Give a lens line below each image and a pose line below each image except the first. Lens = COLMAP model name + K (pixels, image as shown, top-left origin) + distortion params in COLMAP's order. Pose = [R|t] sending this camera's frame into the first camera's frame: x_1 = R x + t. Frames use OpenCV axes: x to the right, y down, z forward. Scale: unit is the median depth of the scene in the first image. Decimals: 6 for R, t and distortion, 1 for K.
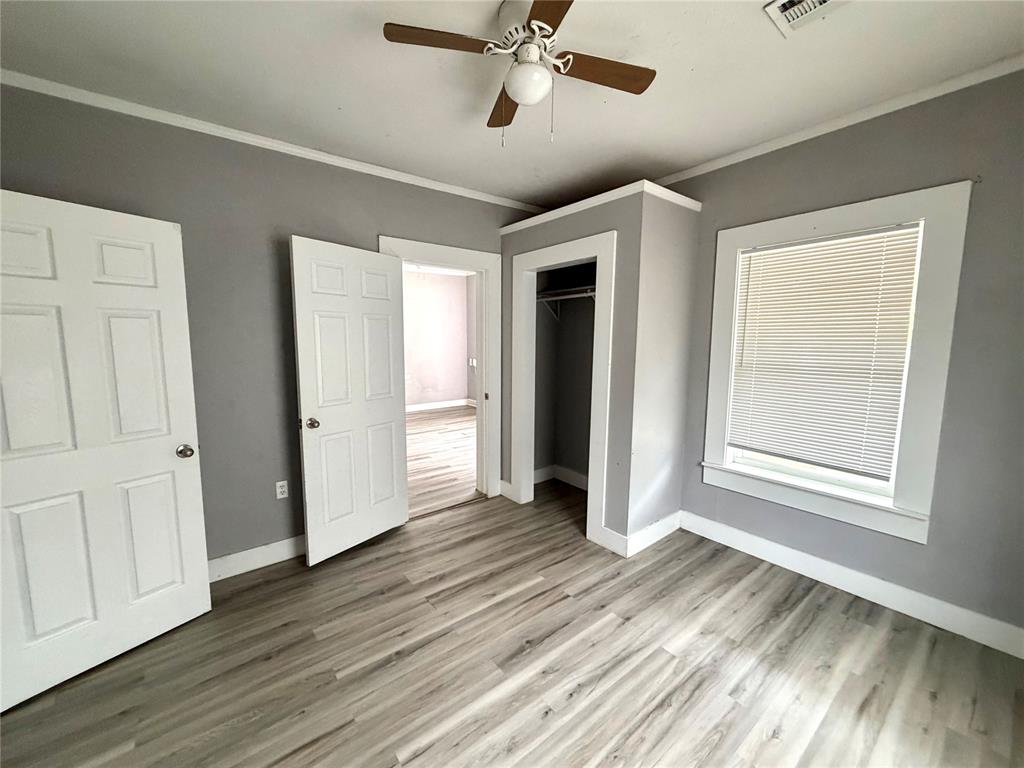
lens RADIAL K [[407.7, 0, 499.1], [0, 407.7, 383.7], [0, 0, 1]] dist [0.000470, -0.000266]
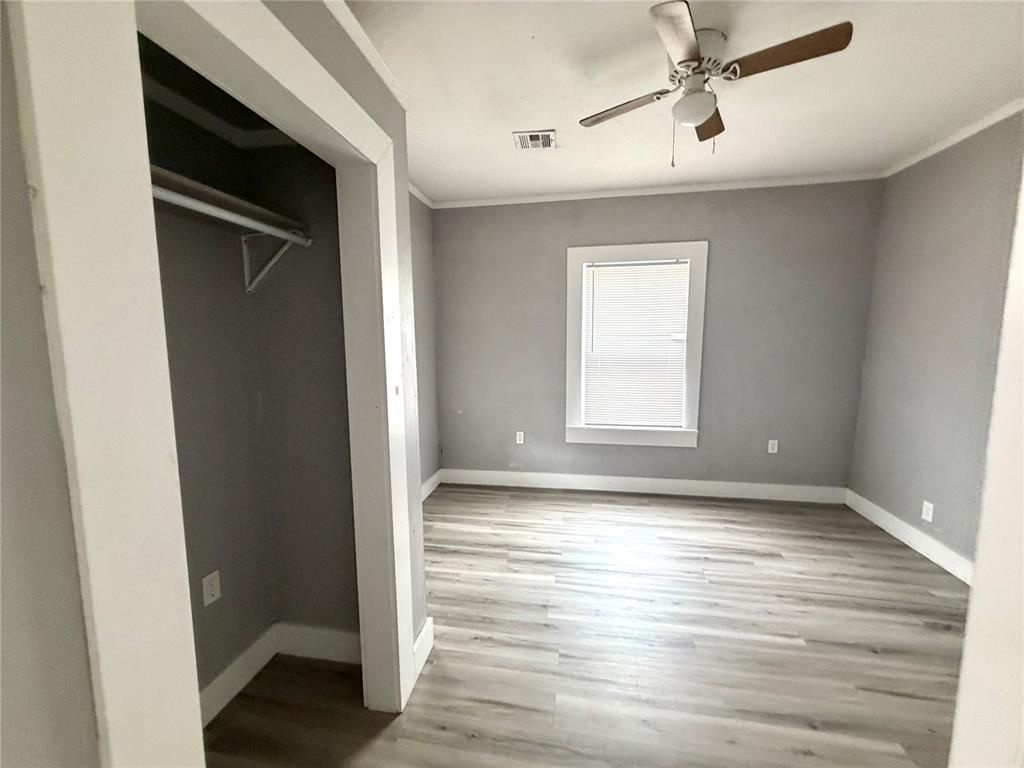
lens RADIAL K [[407.7, 0, 499.1], [0, 407.7, 383.7], [0, 0, 1]] dist [0.000470, -0.000266]
pose [[-0.678818, -0.070483, 0.730916, -0.344192], [0.091377, 0.979537, 0.179323, -0.187510], [-0.728598, 0.188517, -0.658487, 1.740660]]
